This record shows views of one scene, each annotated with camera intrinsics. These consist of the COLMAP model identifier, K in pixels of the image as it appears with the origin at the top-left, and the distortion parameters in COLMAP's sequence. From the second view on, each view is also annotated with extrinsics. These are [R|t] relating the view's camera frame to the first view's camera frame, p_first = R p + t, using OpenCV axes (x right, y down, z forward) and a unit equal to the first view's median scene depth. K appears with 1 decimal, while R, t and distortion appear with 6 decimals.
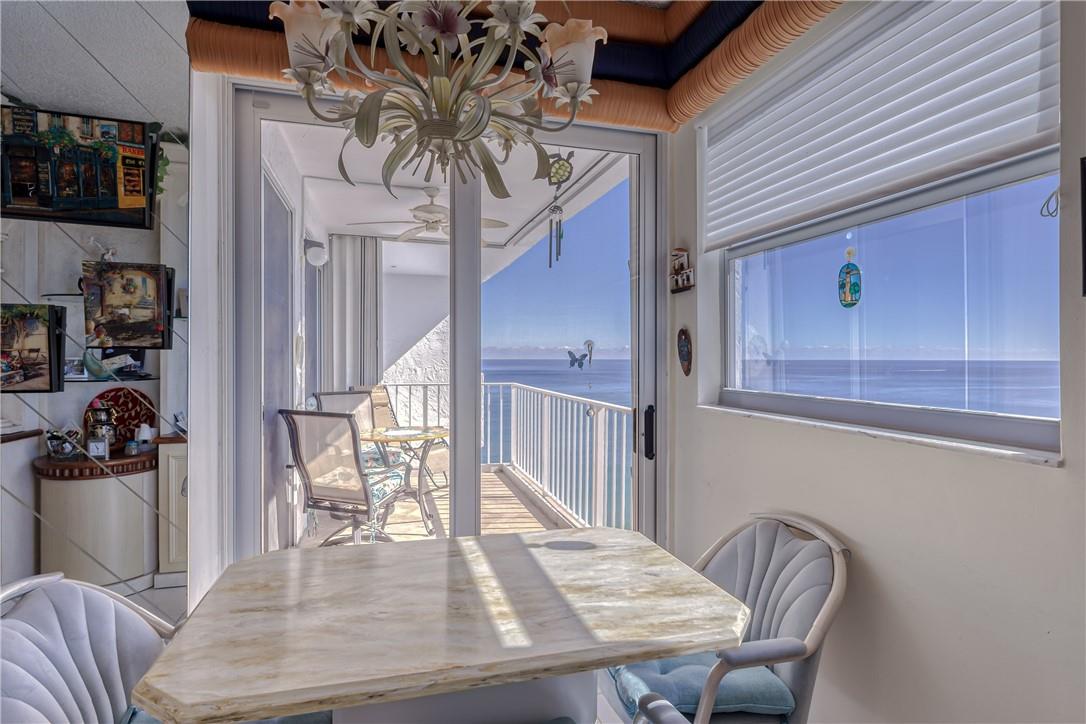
lens RADIAL K [[557.5, 0, 536.4], [0, 557.5, 357.6], [0, 0, 1]] dist [0.001960, -0.001780]
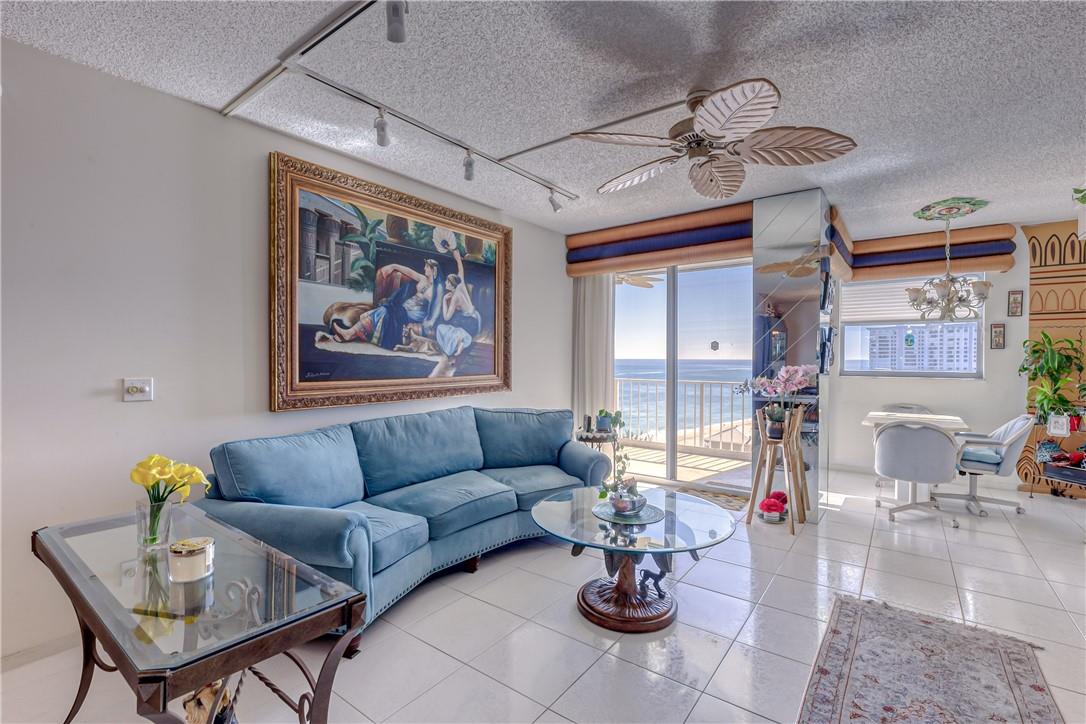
lens RADIAL K [[481.5, 0, 541.7], [0, 481.5, 364.6], [0, 0, 1]] dist [-0.001008, -0.000992]
pose [[0.797591, -0.009977, 0.603116, -2.637637], [0.001302, 0.999889, 0.014819, -0.014151], [-0.603197, -0.011034, 0.797516, -0.058675]]
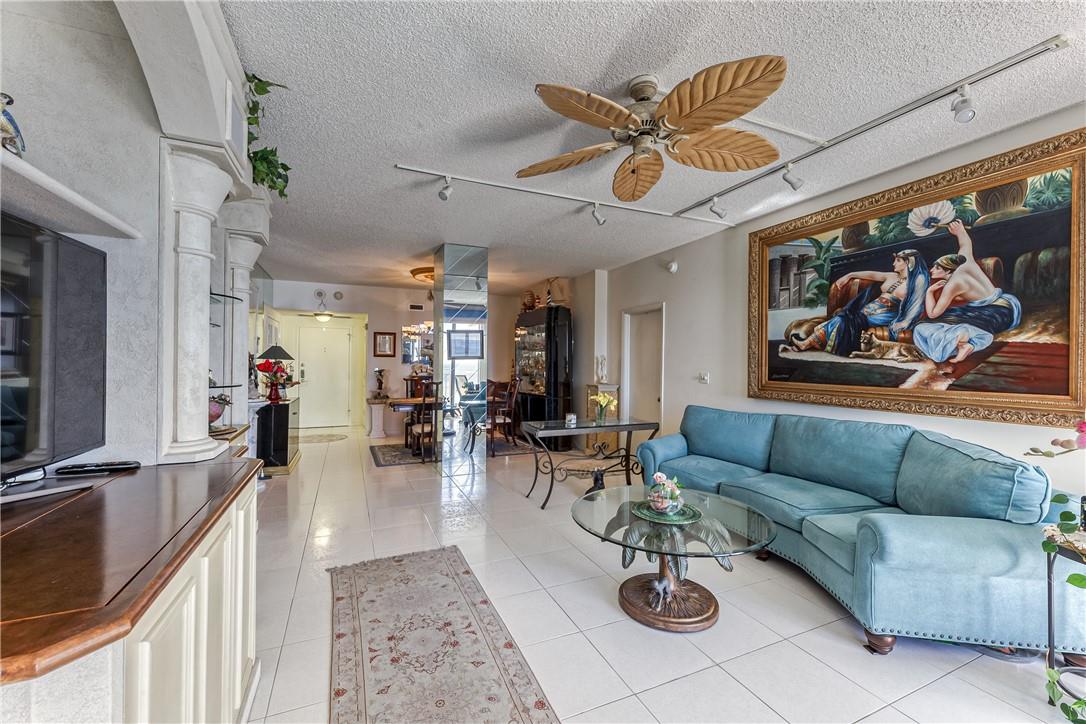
lens RADIAL K [[440.2, 0, 548.1], [0, 440.2, 360.8], [0, 0, 1]] dist [-0.000726, -0.000431]
pose [[0.150749, -0.003380, -0.988566, -0.715913], [-0.011234, 0.999924, -0.005132, -0.006911], [0.988508, 0.011880, 0.150700, 0.280768]]
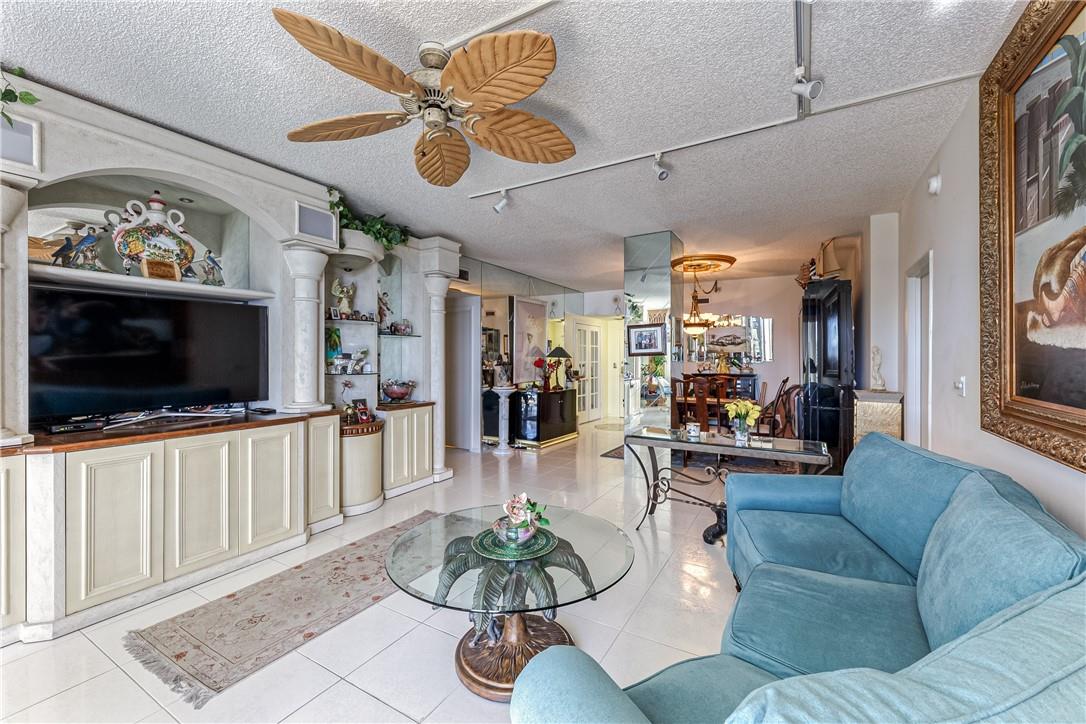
lens RADIAL K [[440.2, 0, 544.7], [0, 440.2, 357.1], [0, 0, 1]] dist [-0.000726, -0.000431]
pose [[-0.722322, -0.001648, -0.691555, -1.194647], [-0.002226, 0.999998, -0.000059, -0.012618], [0.691553, 0.001497, -0.722324, 1.431953]]
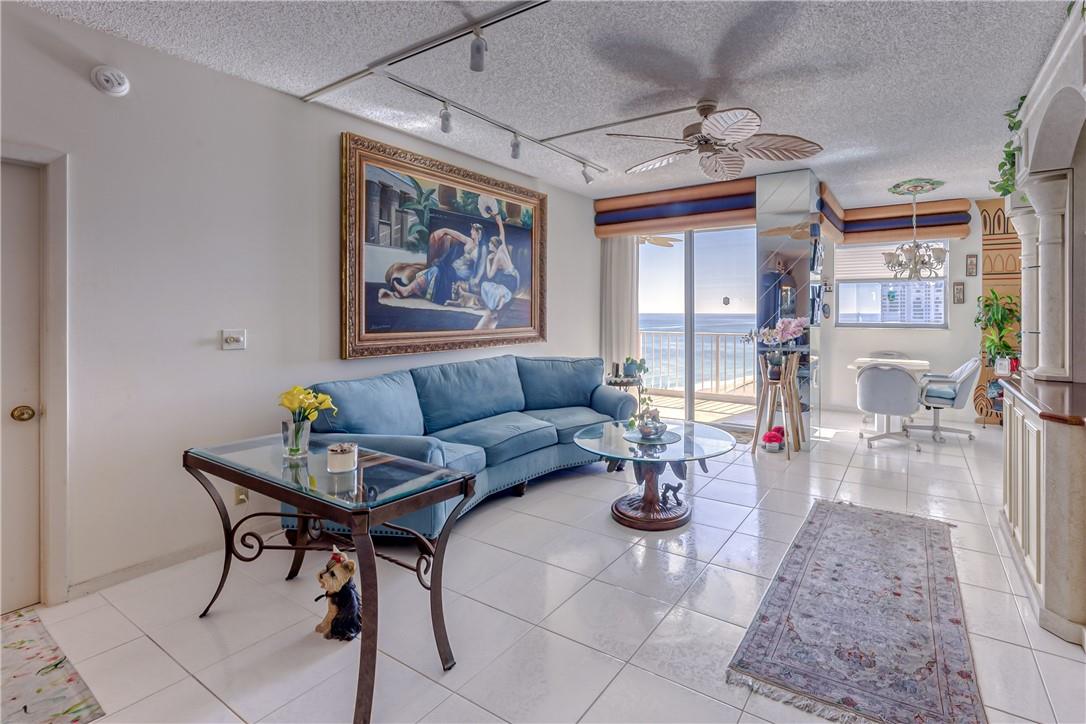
lens RADIAL K [[495.3, 0, 610.2], [0, 495.3, 314.3], [0, 0, 1]] dist [-0.001595, -0.000095]
pose [[0.734814, -0.006110, 0.678241, -2.864179], [0.003133, 0.999979, 0.005614, -0.013298], [-0.678262, -0.002000, 0.734818, -0.259874]]
